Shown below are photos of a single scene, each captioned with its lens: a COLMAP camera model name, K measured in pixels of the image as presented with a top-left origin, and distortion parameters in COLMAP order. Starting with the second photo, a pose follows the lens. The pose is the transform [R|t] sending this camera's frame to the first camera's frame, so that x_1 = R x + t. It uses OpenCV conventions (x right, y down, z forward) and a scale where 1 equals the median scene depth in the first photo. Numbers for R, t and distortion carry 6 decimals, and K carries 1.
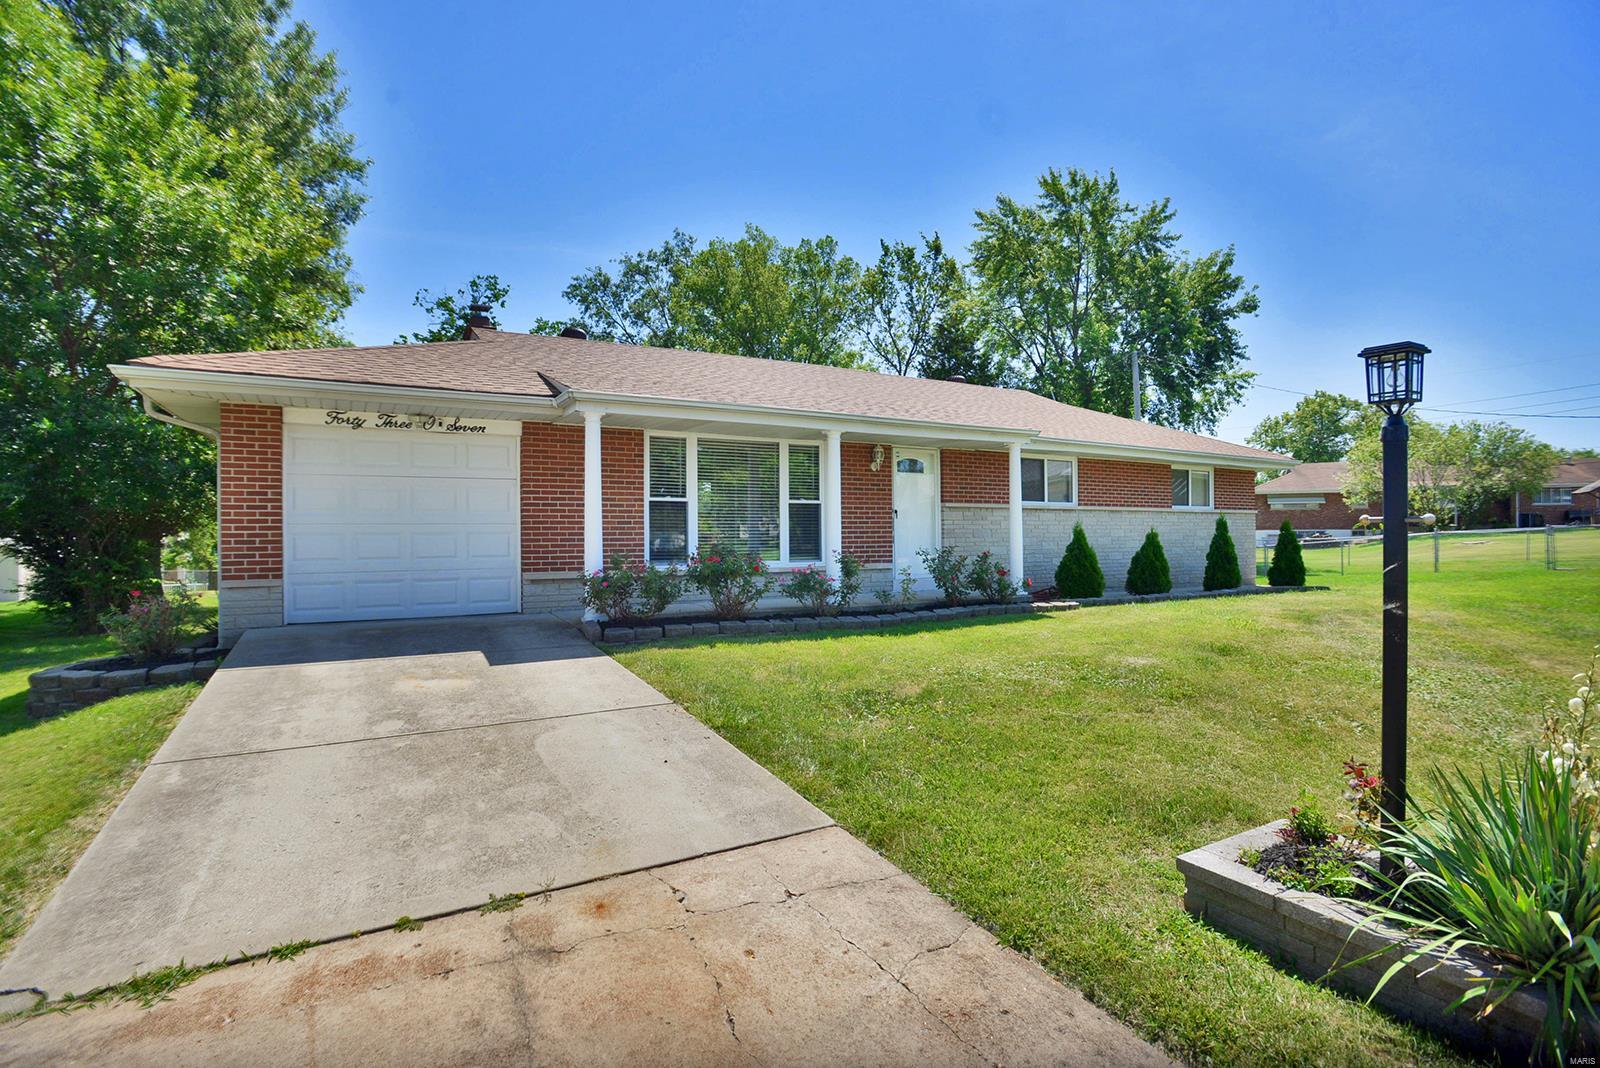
lens RADIAL K [[803.1, 0, 834.1], [0, 803.1, 501.4], [0, 0, 1]] dist [-0.063868, 0.000700]
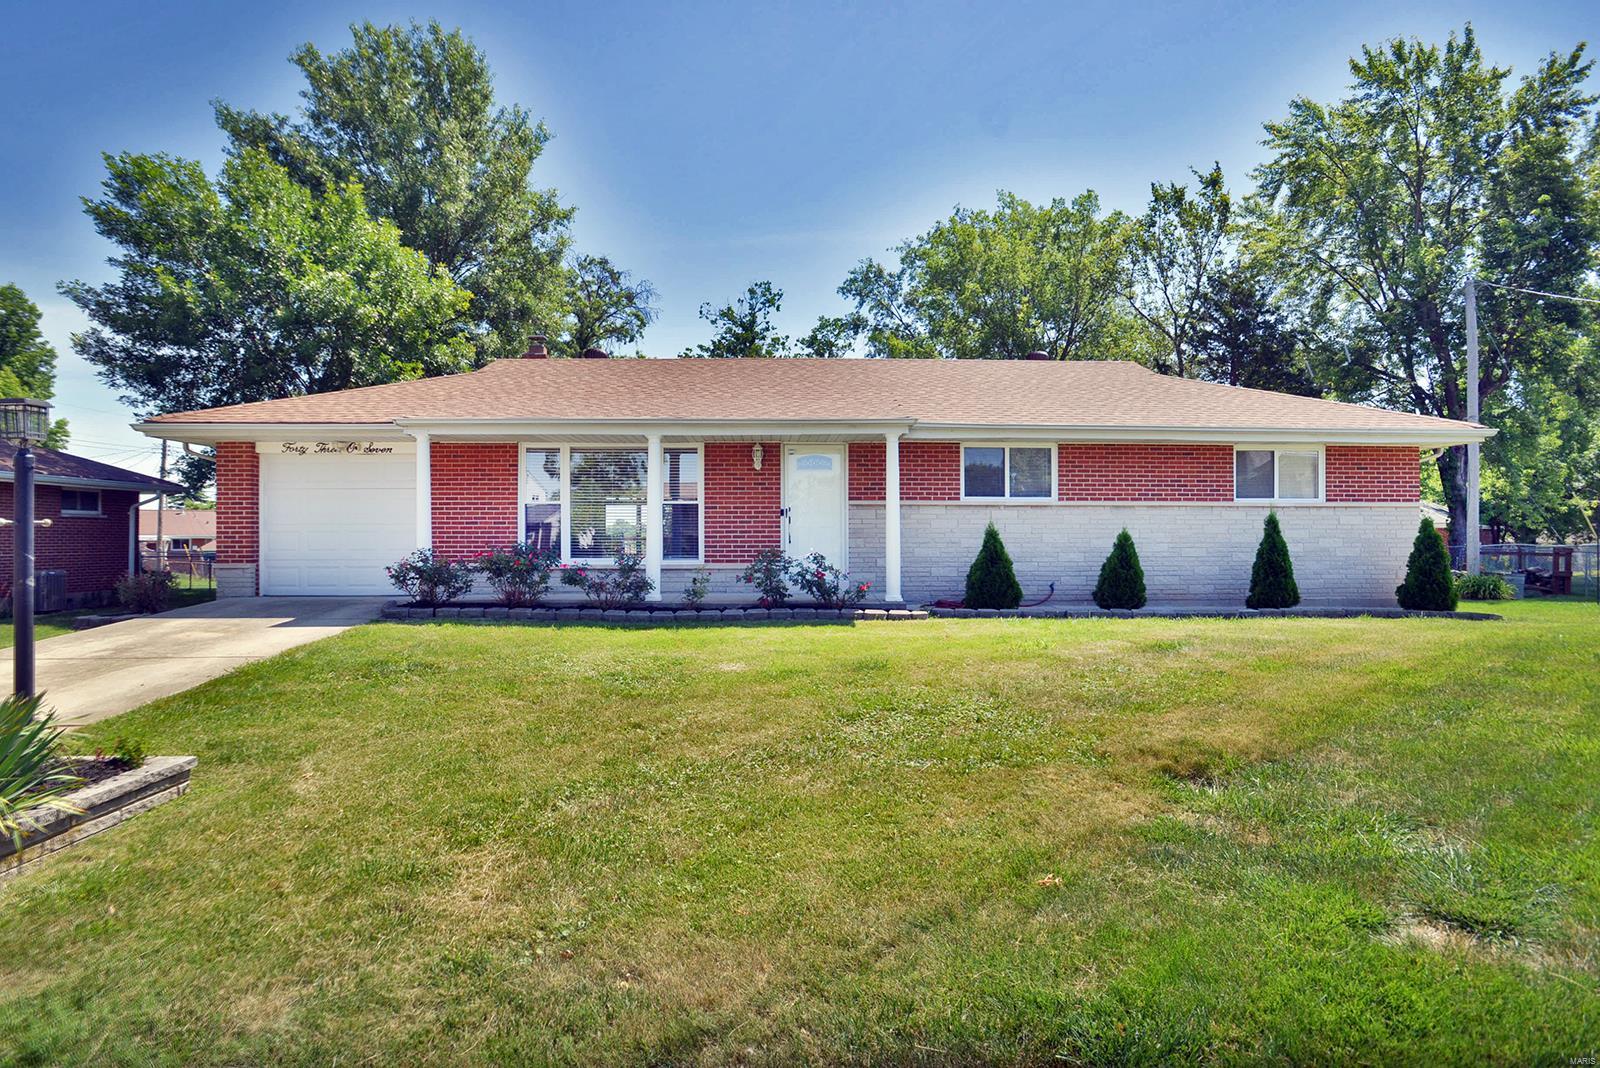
lens RADIAL K [[857.8, 0, 800.0], [0, 857.8, 534.0], [0, 0, 1]] dist [-0.059488, 0.021020]
pose [[0.869228, 0.008607, -0.494337, 0.193463], [0.014653, 0.998961, 0.043158, -0.001016], [0.494195, -0.044758, 0.868198, 0.030834]]
